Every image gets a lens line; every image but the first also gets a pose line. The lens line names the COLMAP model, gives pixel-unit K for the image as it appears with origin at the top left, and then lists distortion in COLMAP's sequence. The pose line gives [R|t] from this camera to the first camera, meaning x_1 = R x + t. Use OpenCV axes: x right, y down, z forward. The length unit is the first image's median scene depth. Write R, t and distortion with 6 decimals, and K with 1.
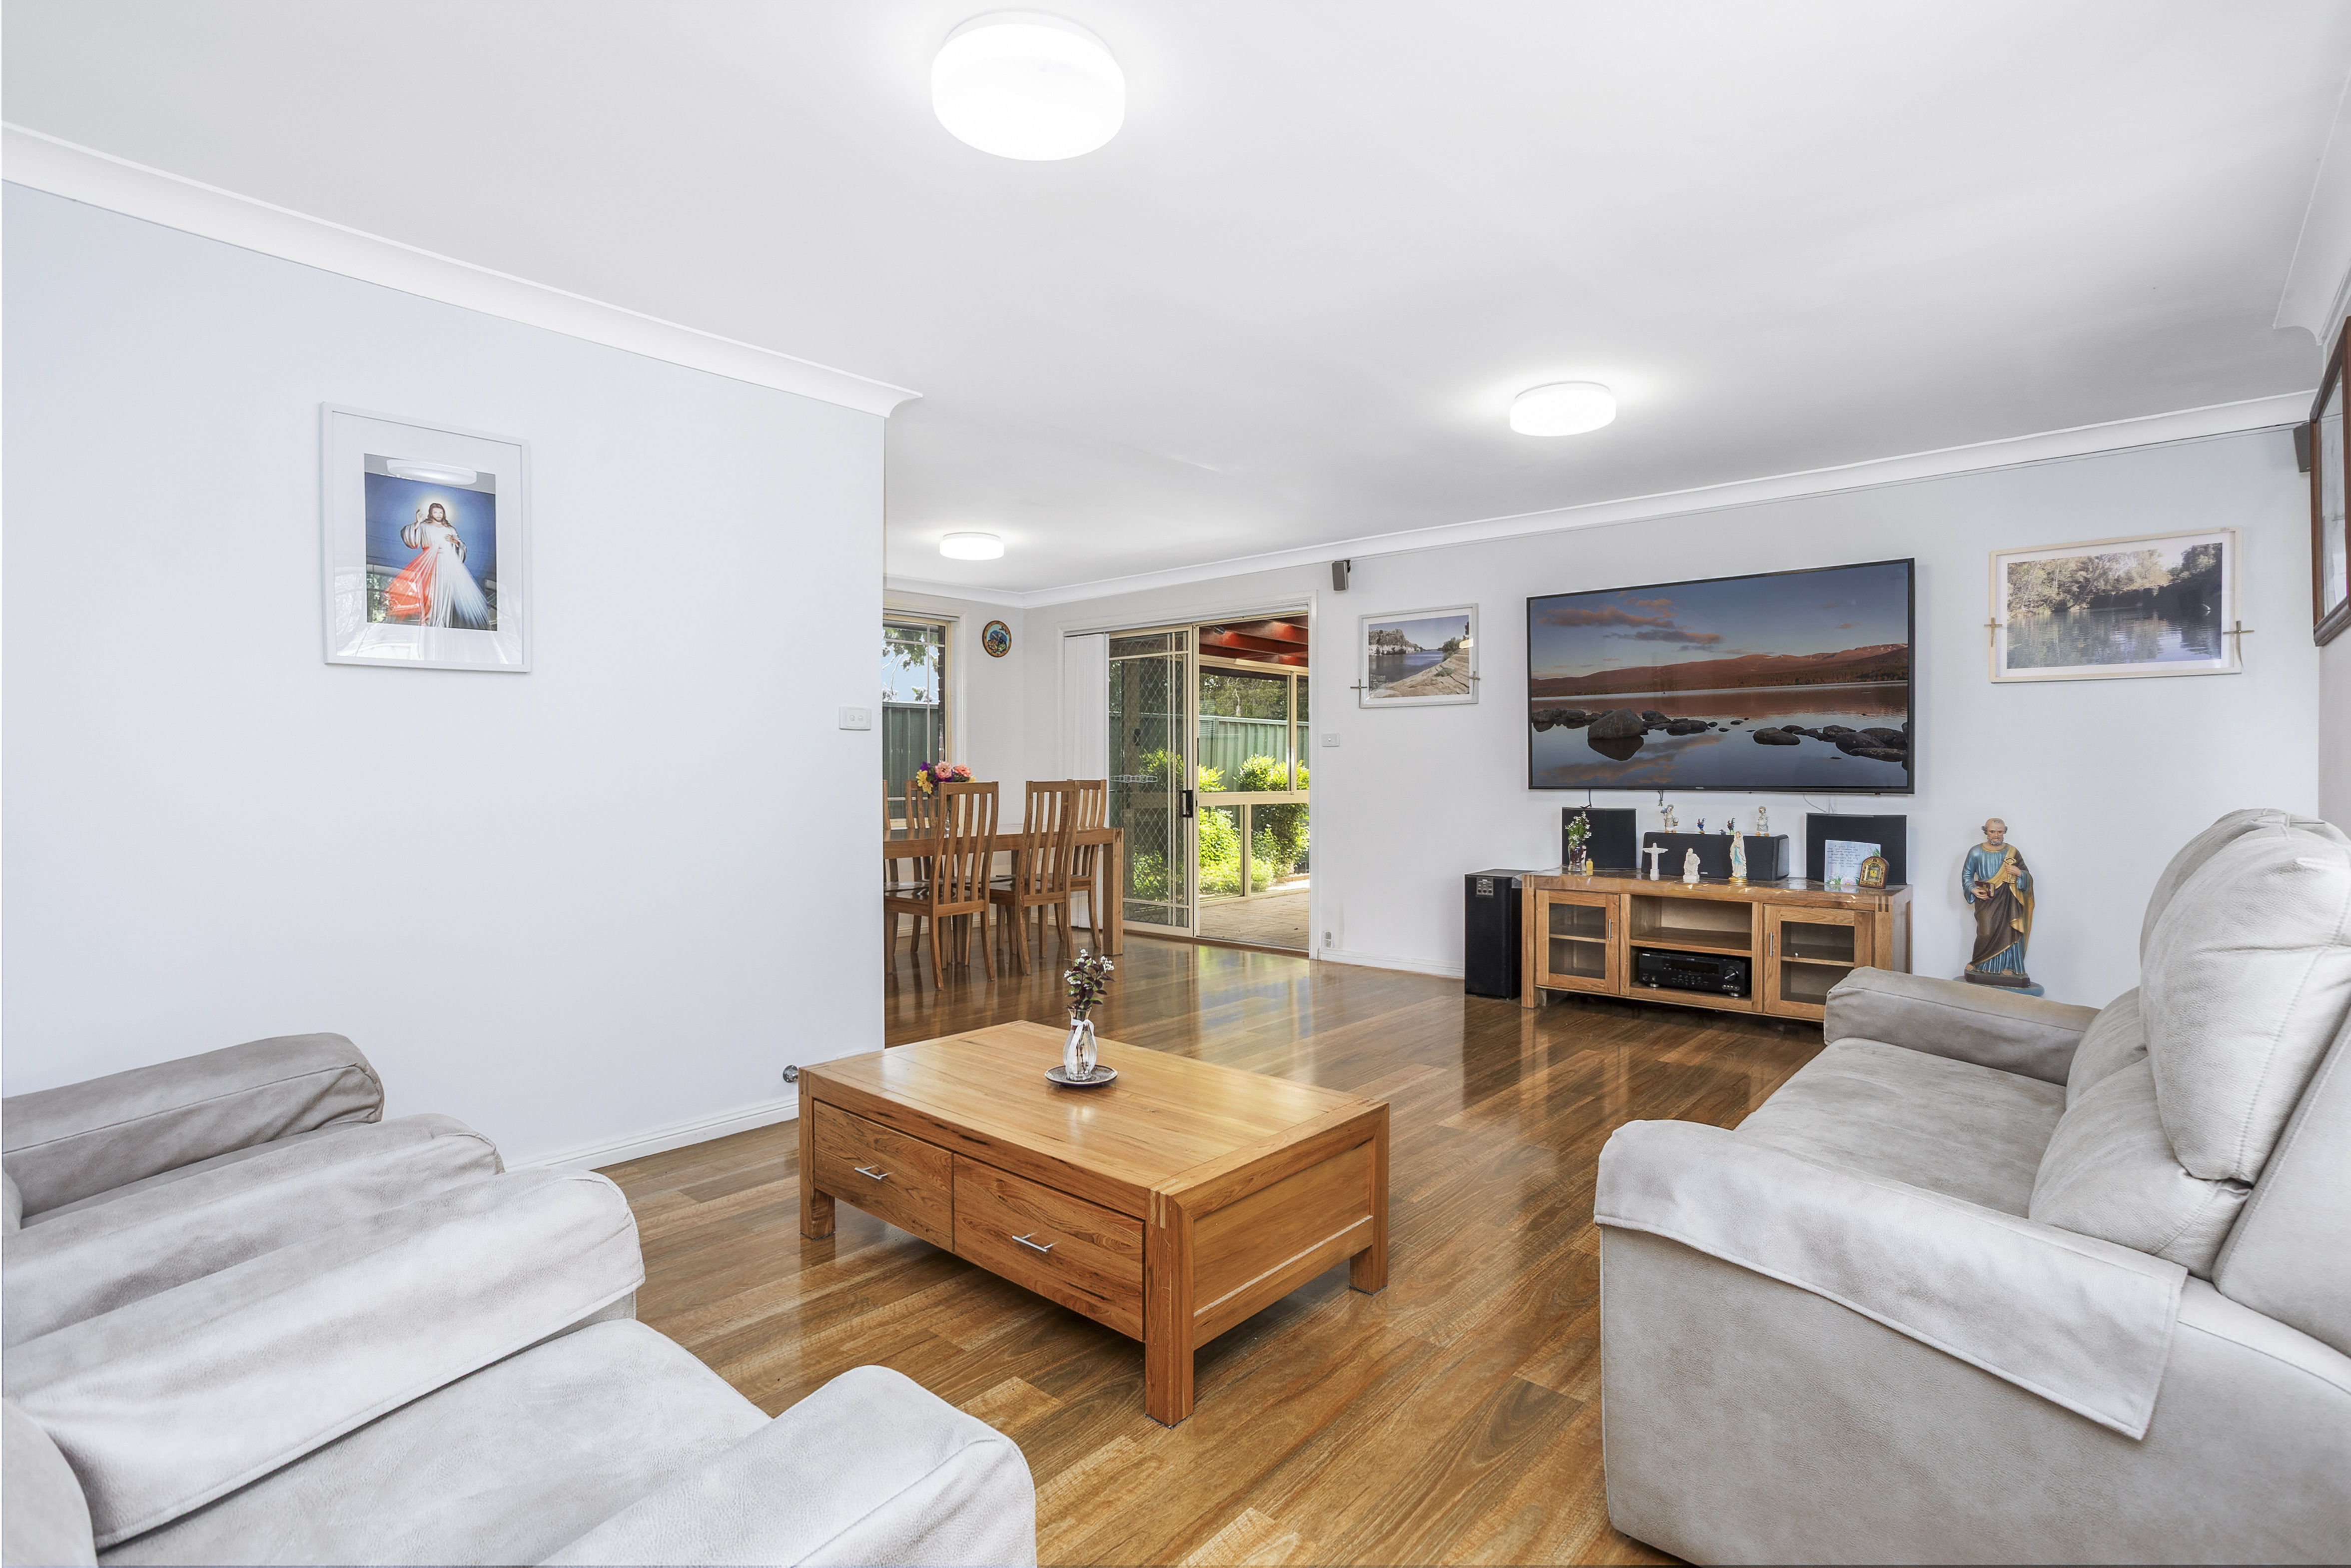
lens RADIAL K [[1118.0, 0, 1177.8], [0, 1118.0, 777.8], [0, 0, 1]] dist [0.000399, -0.000039]
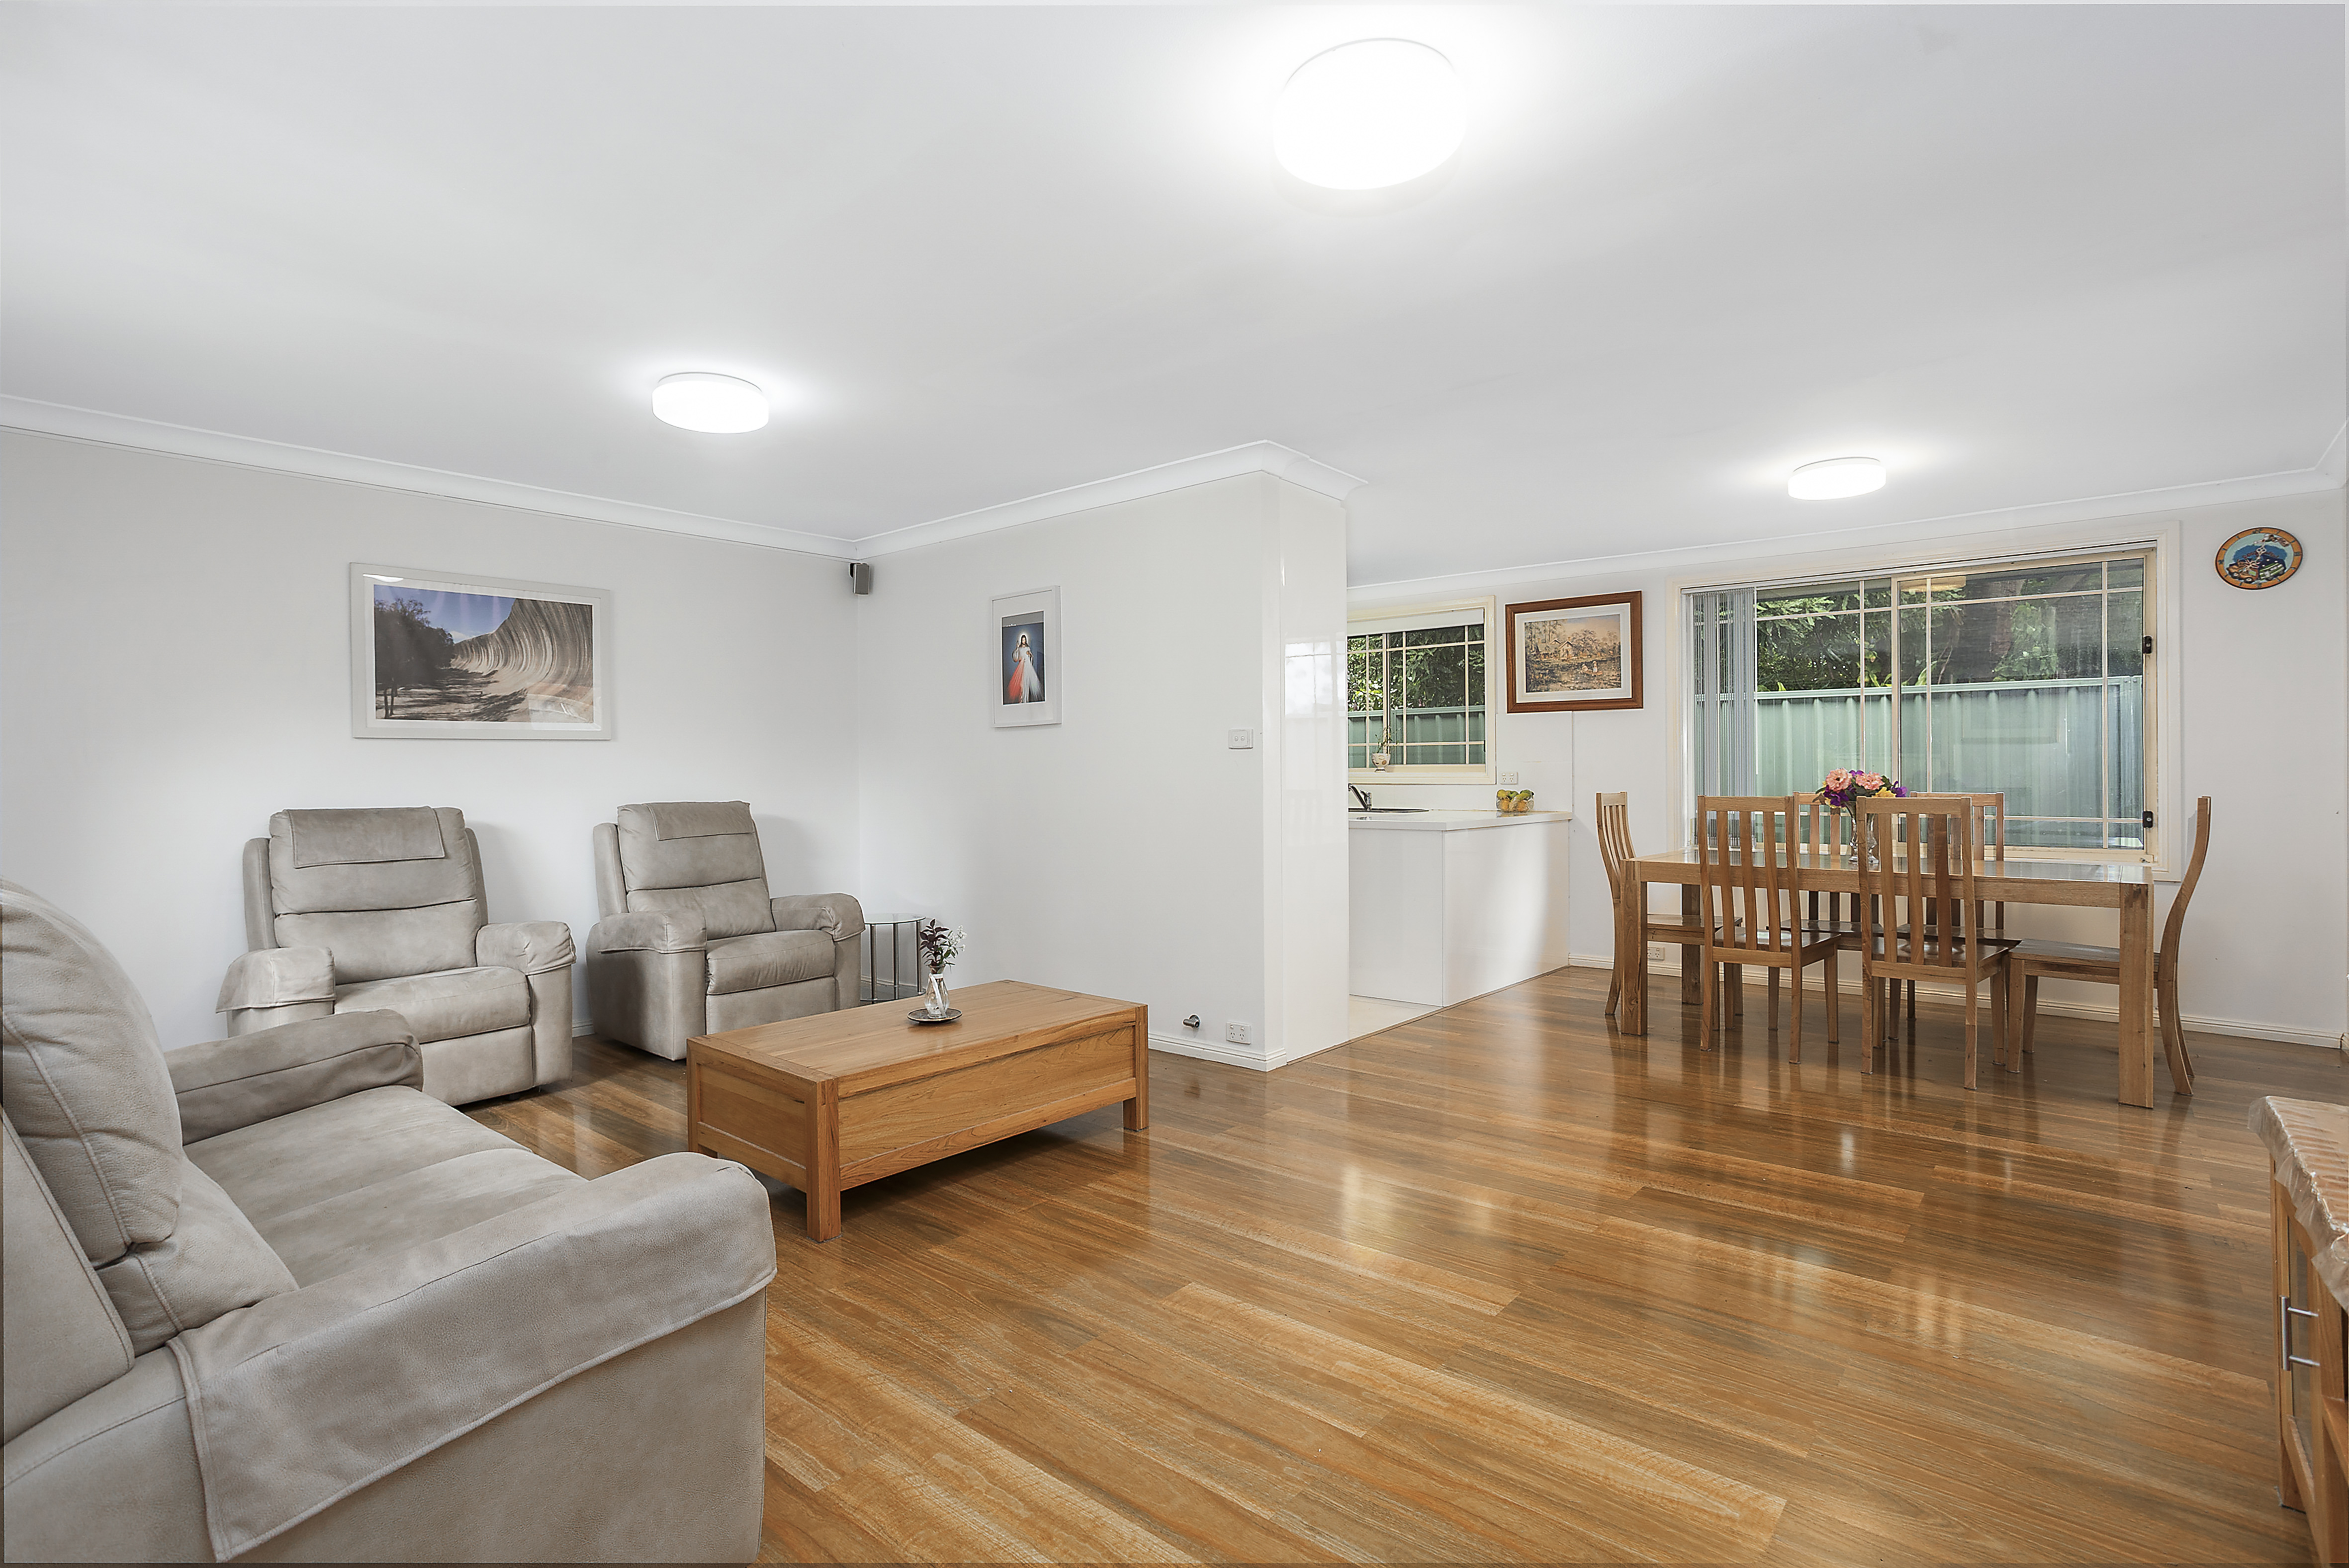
lens RADIAL K [[1117.1, 0, 1175.1], [0, 1117.1, 781.6], [0, 0, 1]] dist [0.000399, -0.000039]
pose [[0.029972, -0.004666, -0.999540, 1.117598], [-0.008237, 0.999954, -0.004915, -0.001024], [0.999517, 0.008381, 0.029932, 1.157333]]
